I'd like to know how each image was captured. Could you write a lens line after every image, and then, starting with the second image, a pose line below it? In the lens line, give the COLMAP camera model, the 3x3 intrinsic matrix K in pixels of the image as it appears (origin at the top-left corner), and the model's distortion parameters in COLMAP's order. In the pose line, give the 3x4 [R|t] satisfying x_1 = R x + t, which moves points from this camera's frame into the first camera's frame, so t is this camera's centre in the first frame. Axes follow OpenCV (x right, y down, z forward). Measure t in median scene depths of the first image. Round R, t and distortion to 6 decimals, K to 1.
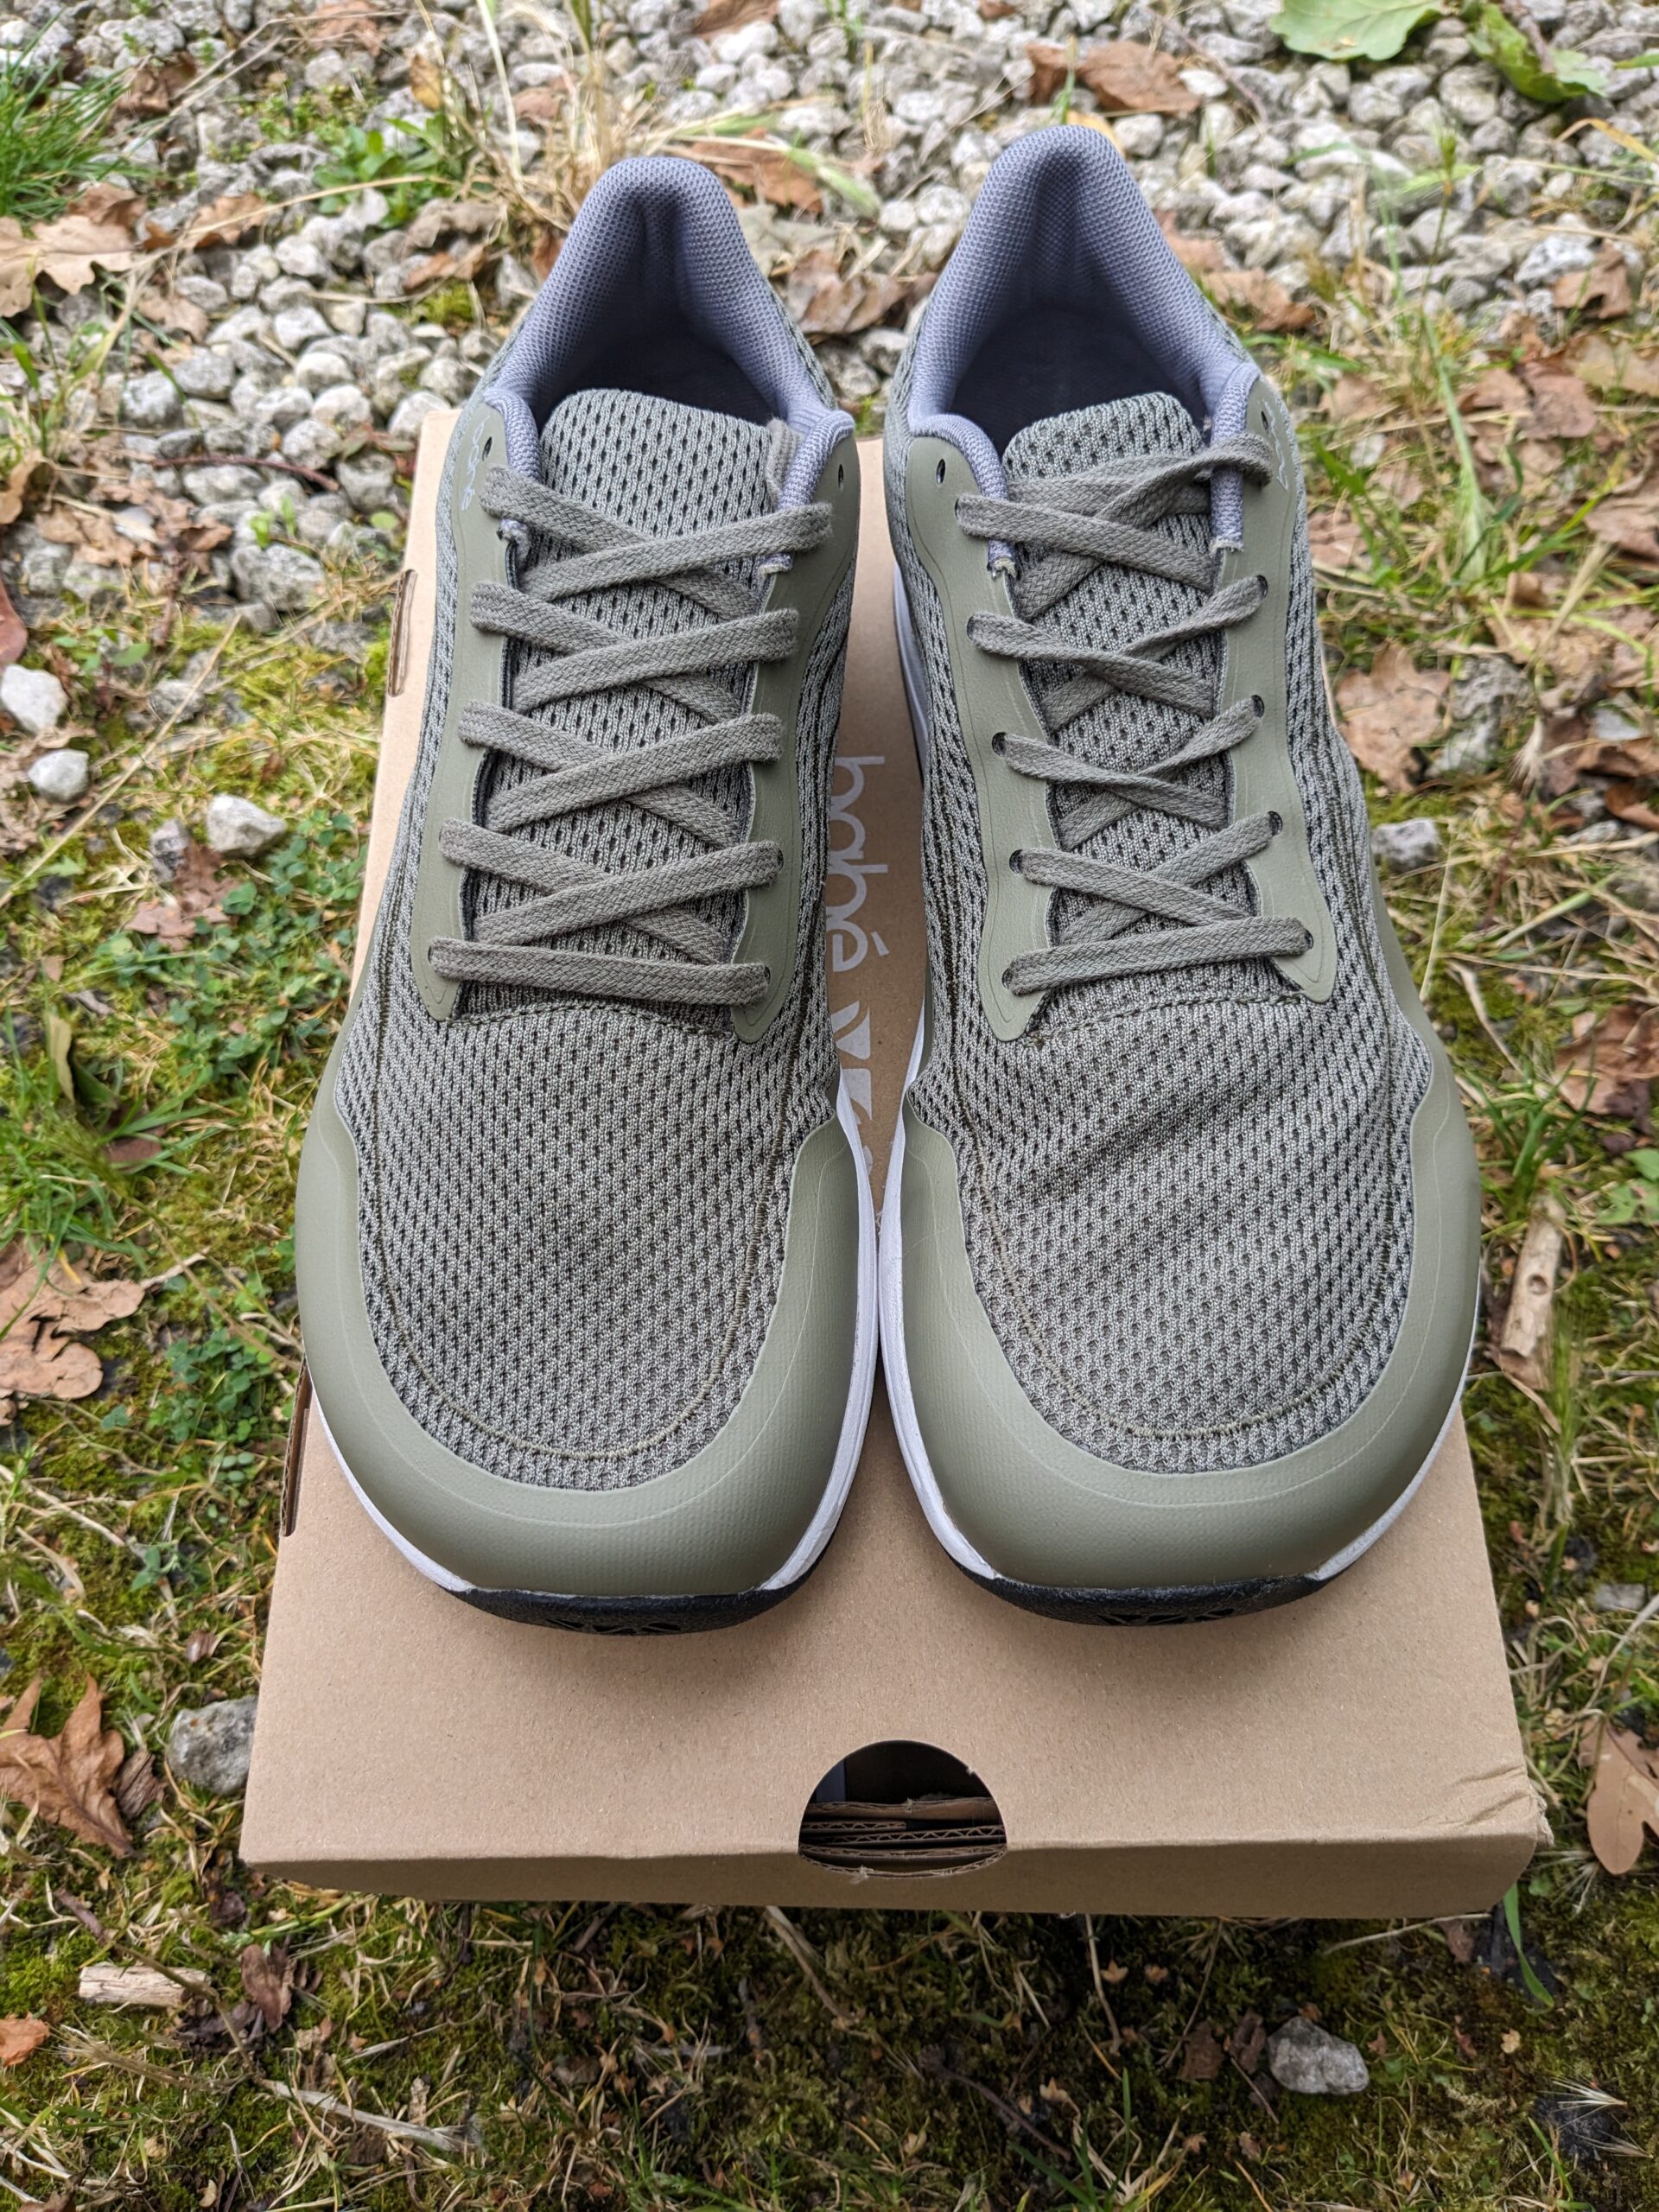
lens RADIAL K [[1869.8, 0, 829.5], [0, 1869.8, 1106.0], [0, 0, 1]] dist [0.014764, -0.069296]
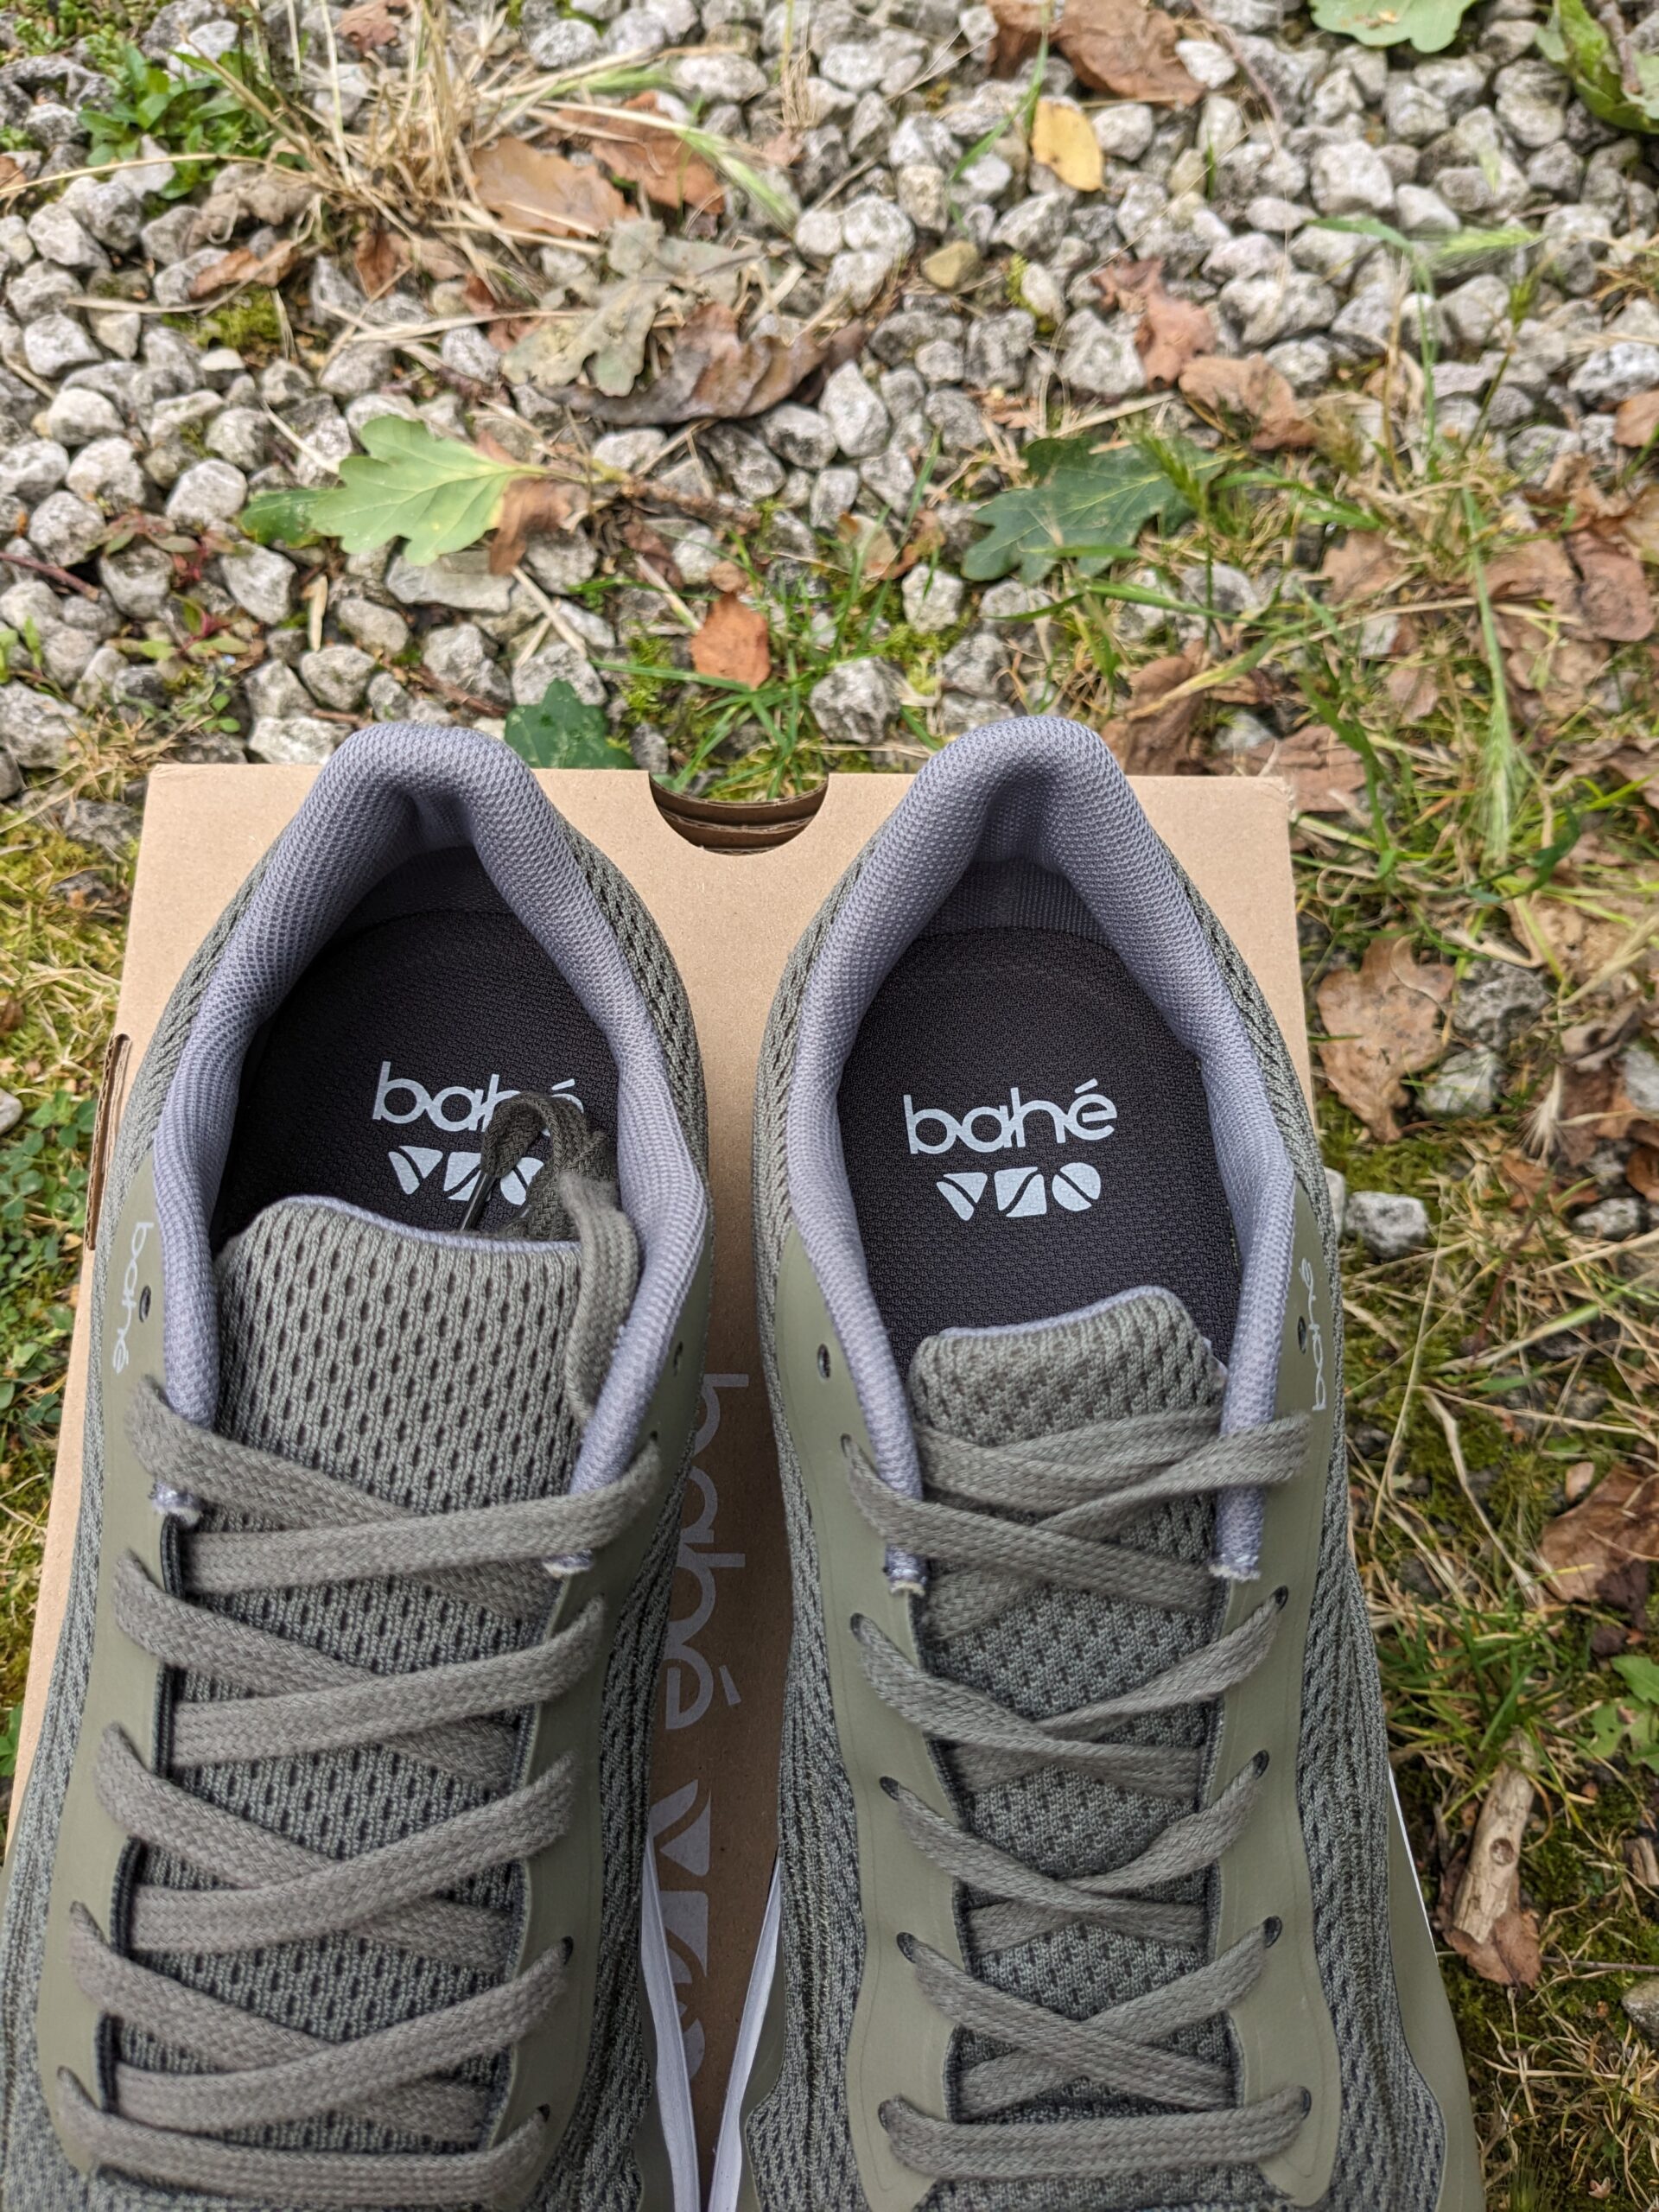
lens RADIAL K [[1869.8, 0, 829.5], [0, 1869.8, 1106.0], [0, 0, 1]] dist [0.014764, -0.069296]
pose [[0.997804, 0.034025, 0.056823, 0.010833], [-0.042720, 0.986256, 0.159605, -0.290837], [-0.050612, -0.161683, 0.985544, 0.187638]]
